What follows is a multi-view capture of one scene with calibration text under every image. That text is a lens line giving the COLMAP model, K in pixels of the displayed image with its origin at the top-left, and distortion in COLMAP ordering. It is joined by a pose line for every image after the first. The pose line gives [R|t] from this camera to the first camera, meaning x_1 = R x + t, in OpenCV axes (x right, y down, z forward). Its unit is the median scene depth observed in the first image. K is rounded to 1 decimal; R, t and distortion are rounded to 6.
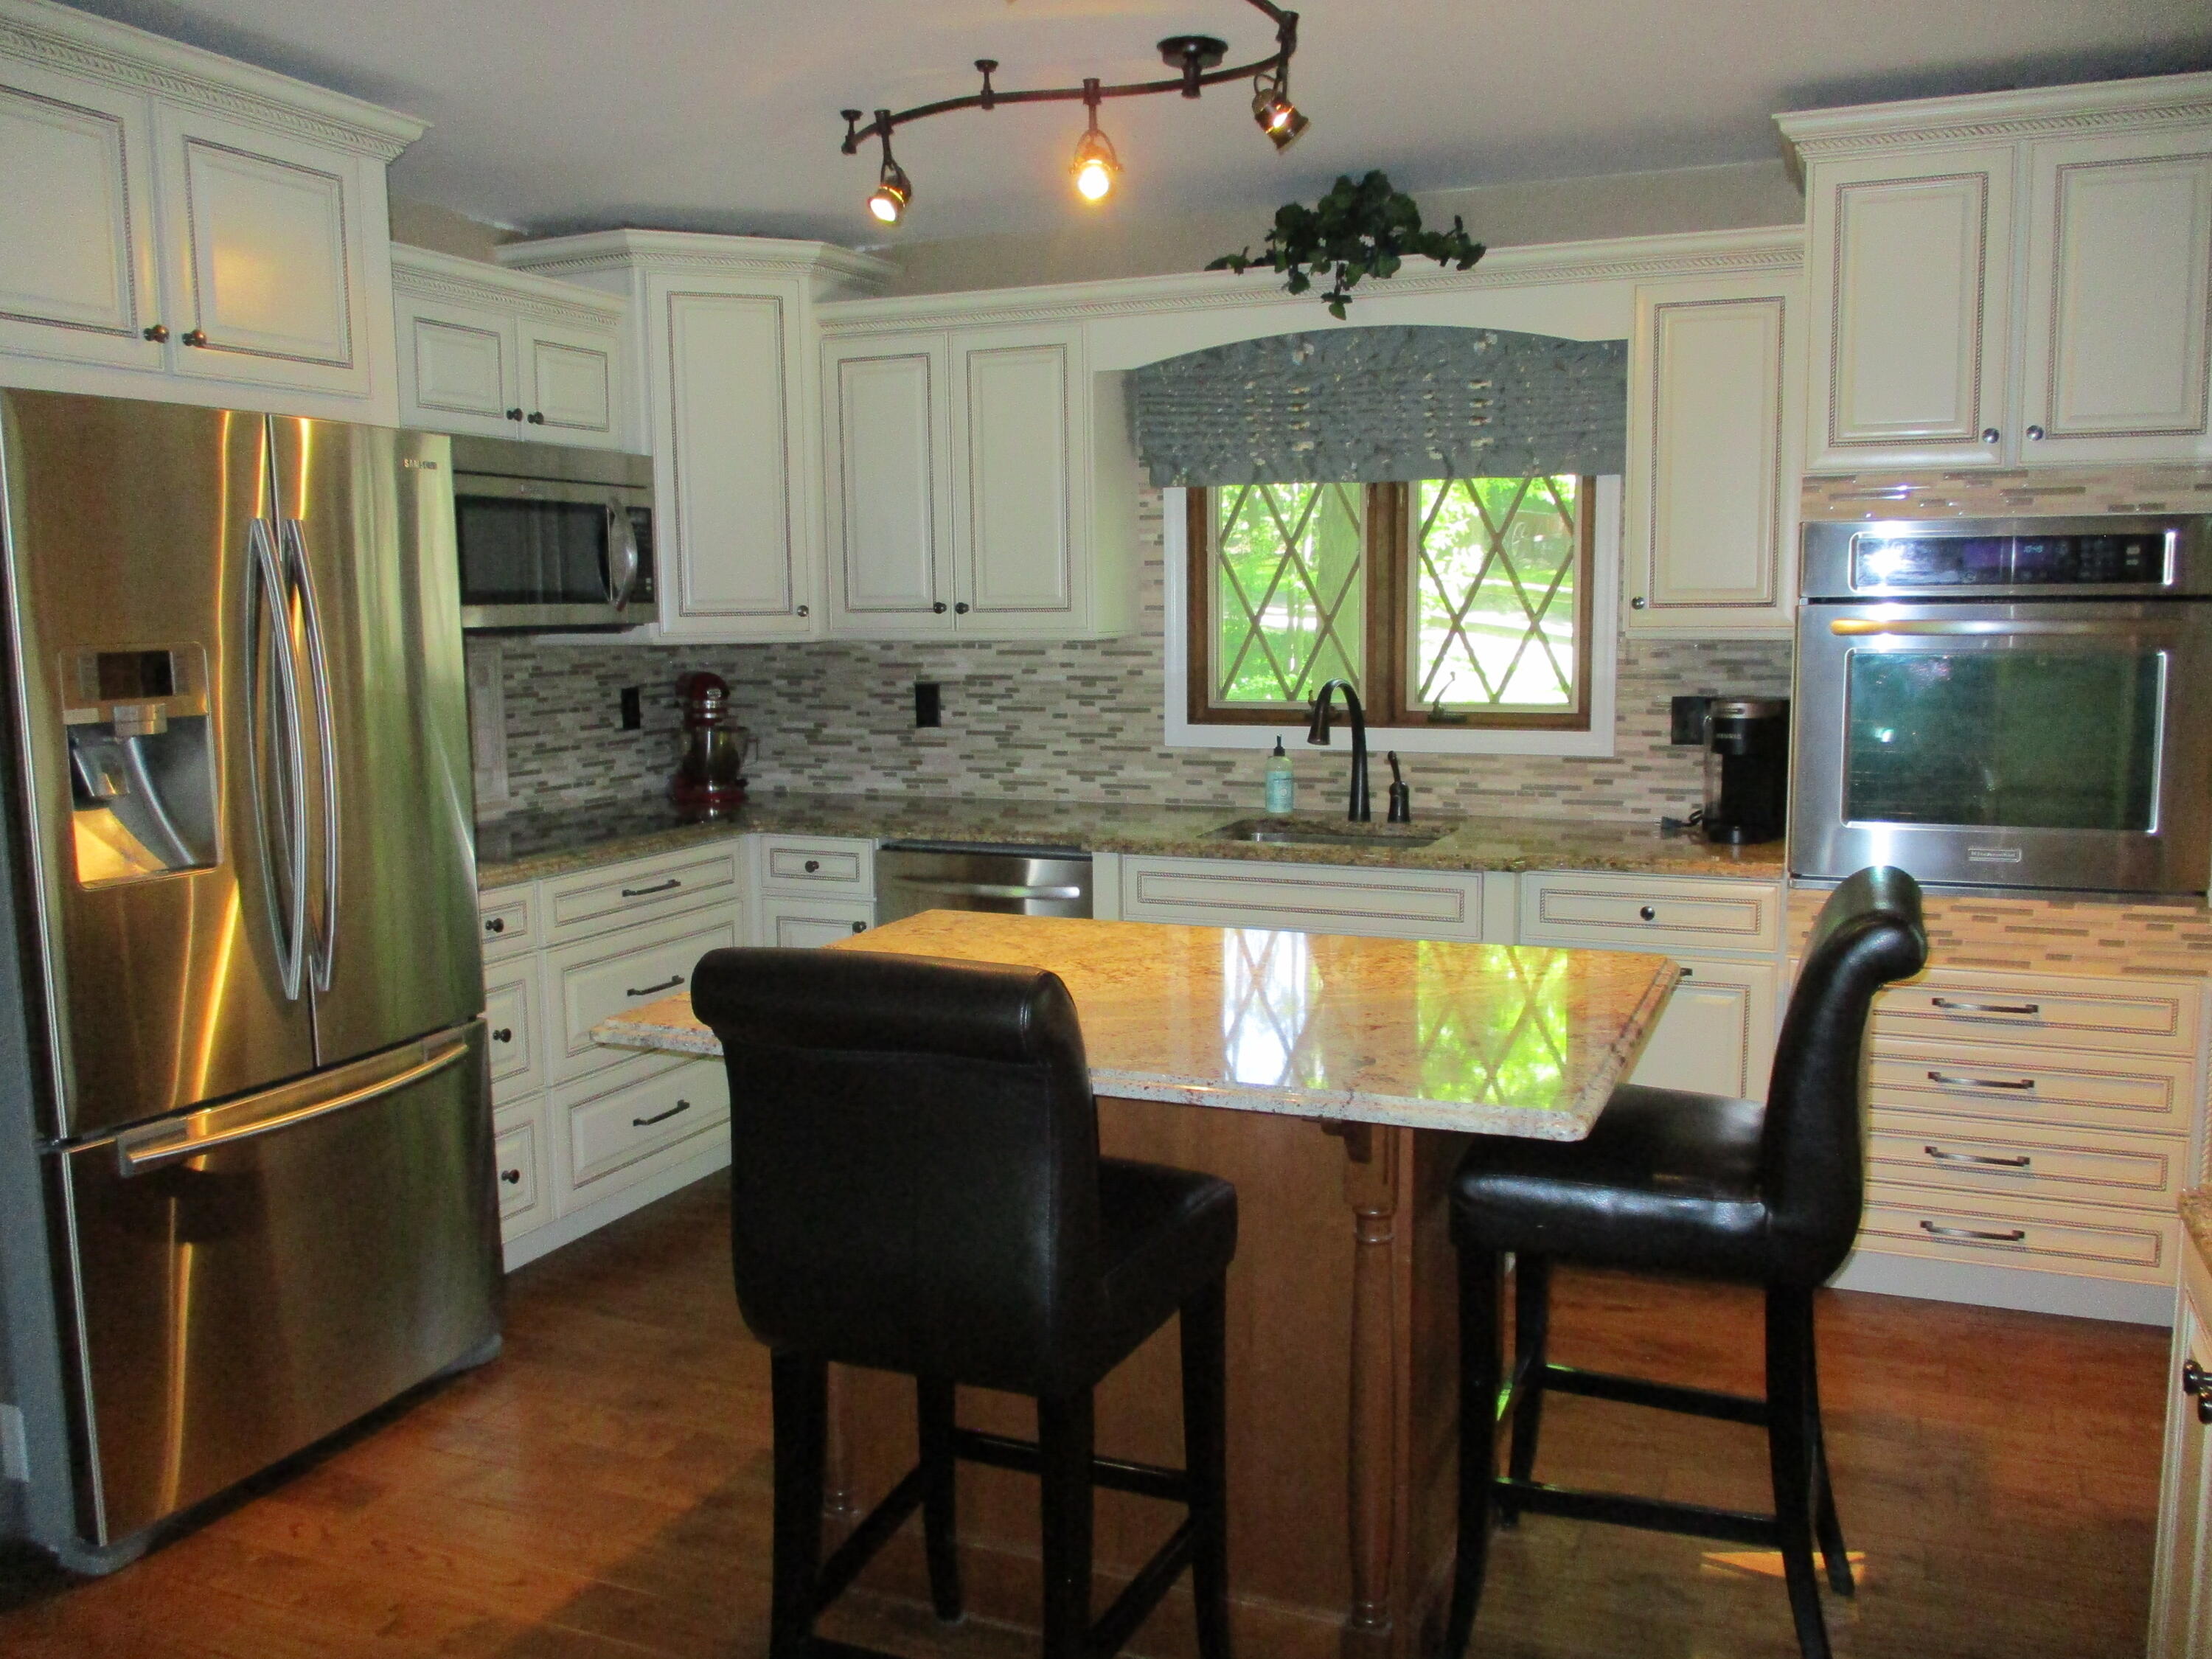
lens RADIAL K [[1826.1, 0, 1106.0], [0, 1826.1, 829.5], [0, 0, 1]] dist [-0.026098, 0.013248]
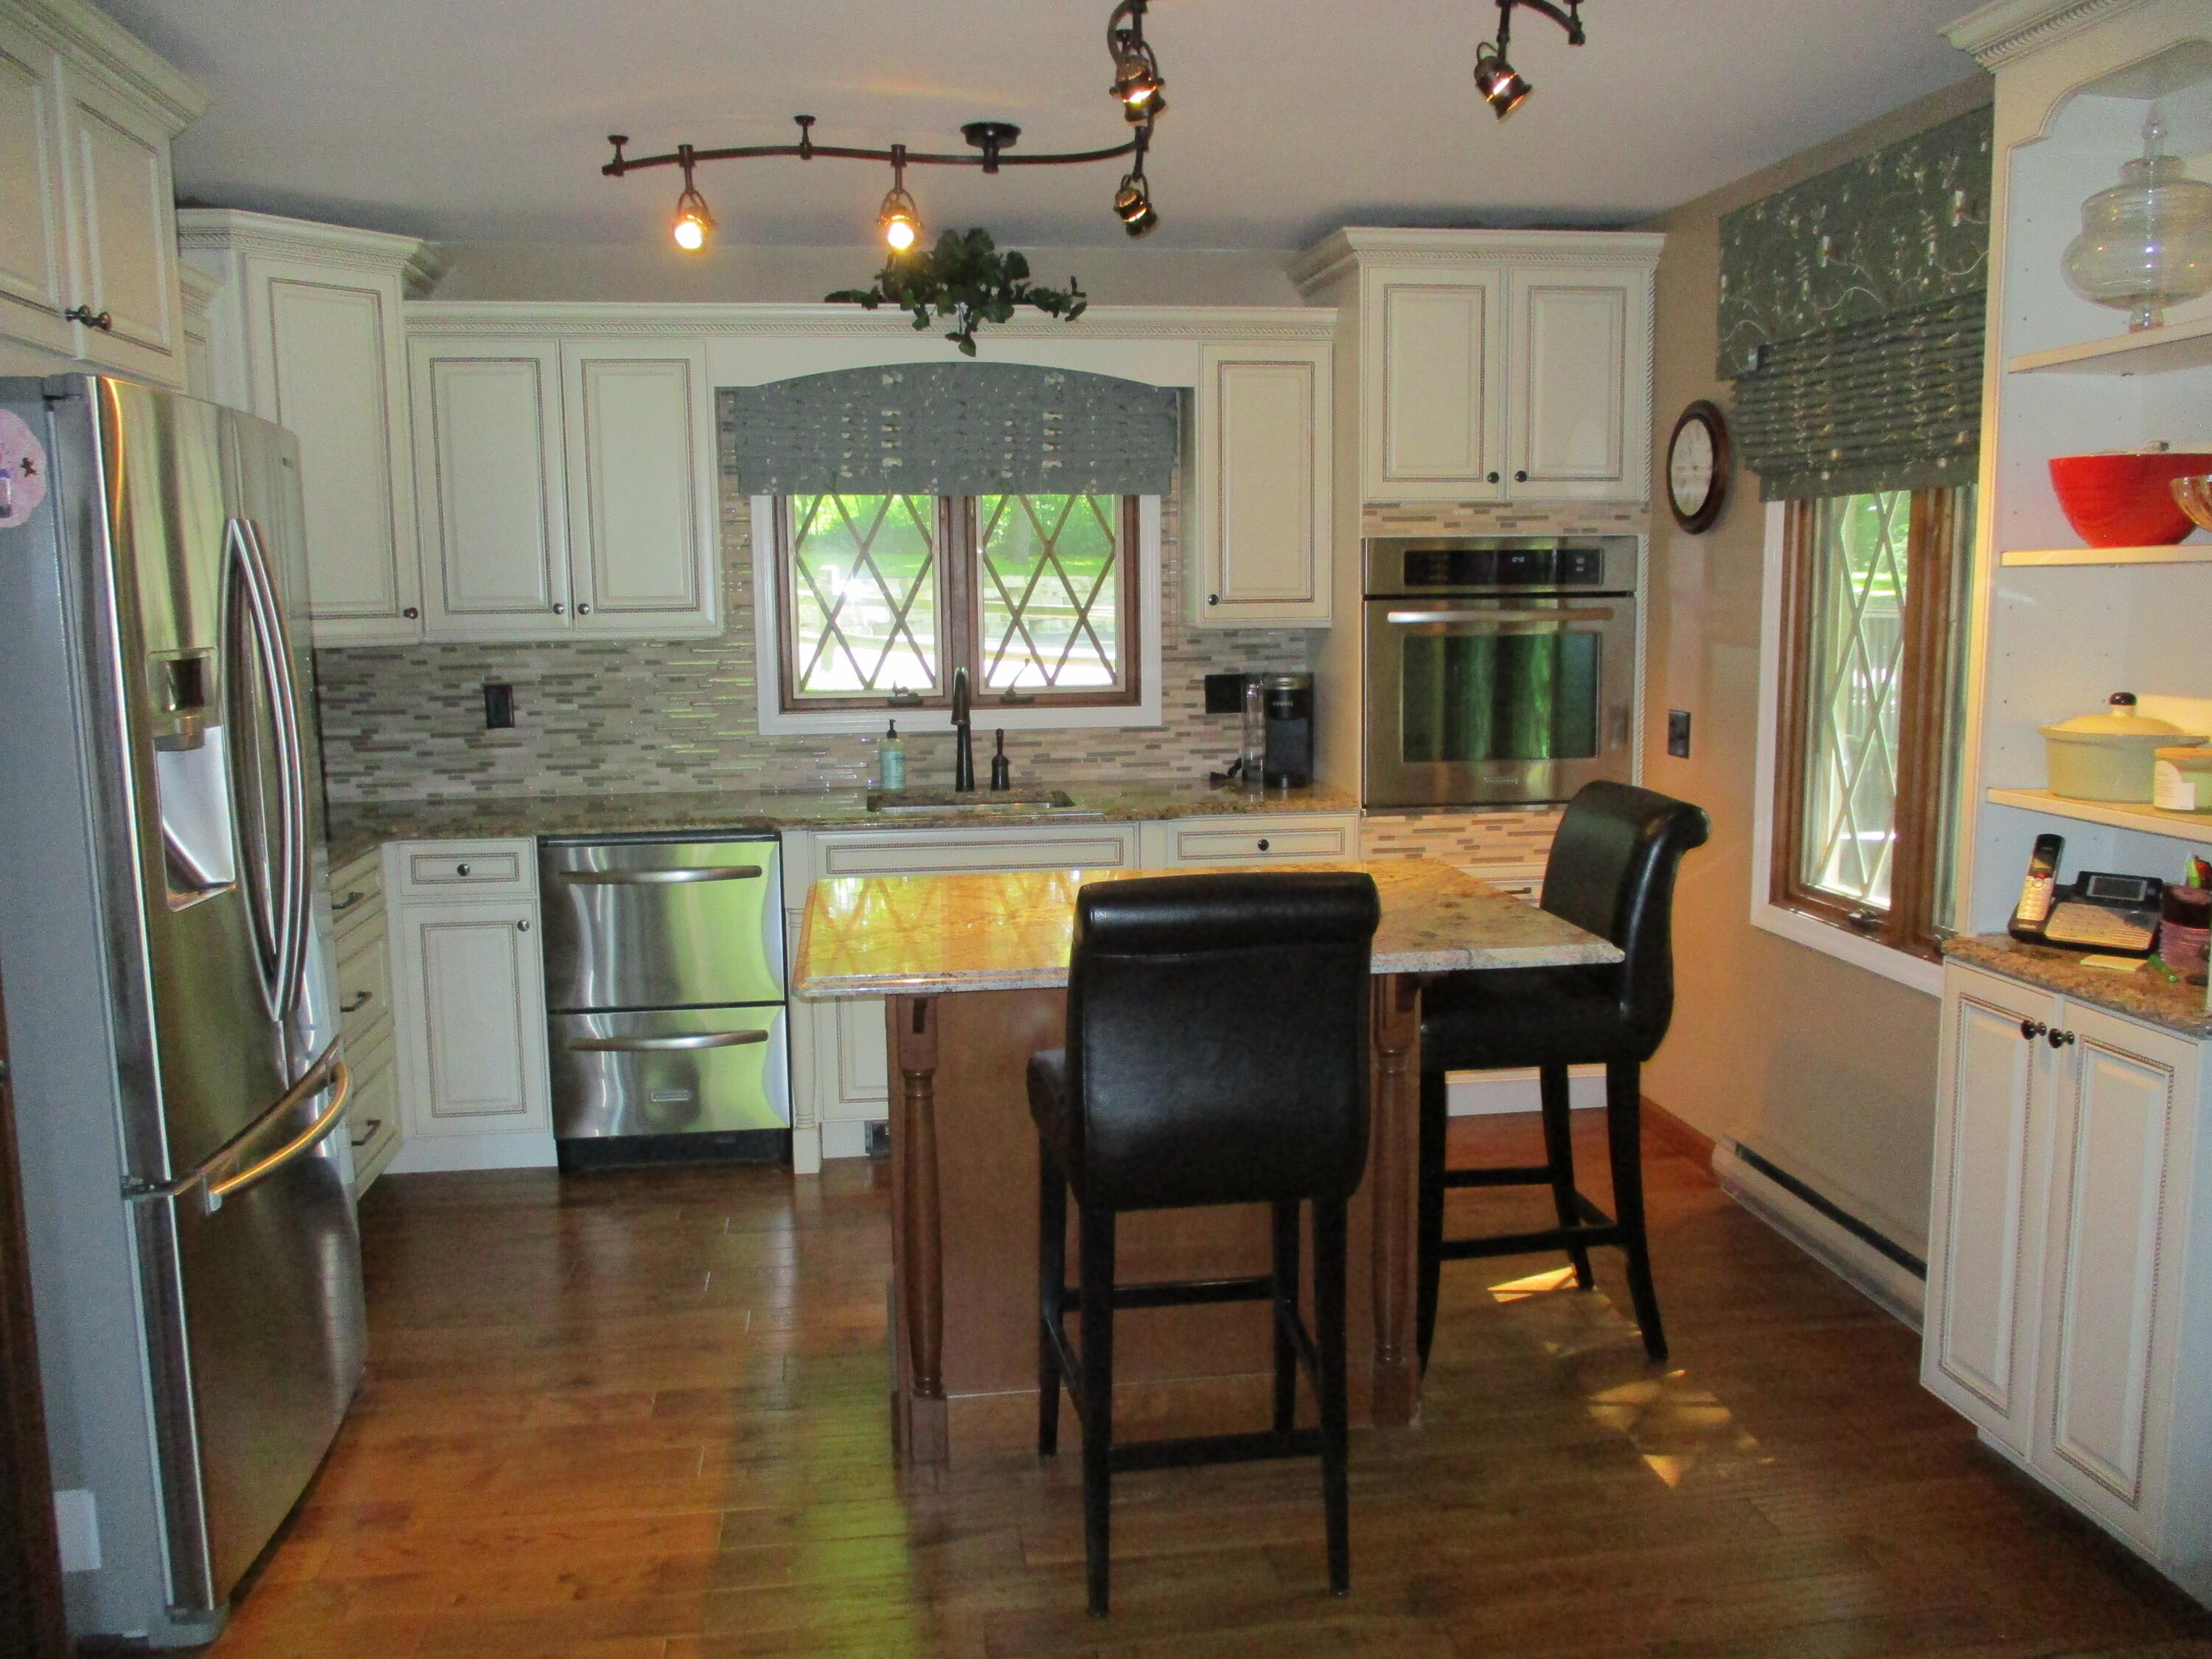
lens RADIAL K [[1826.1, 0, 1106.0], [0, 1826.1, 829.5], [0, 0, 1]] dist [-0.026098, 0.013248]
pose [[0.860142, -0.068986, 0.505368, -0.366090], [0.067733, 0.997485, 0.020880, 0.001238], [-0.505537, 0.016271, 0.862651, -0.033328]]
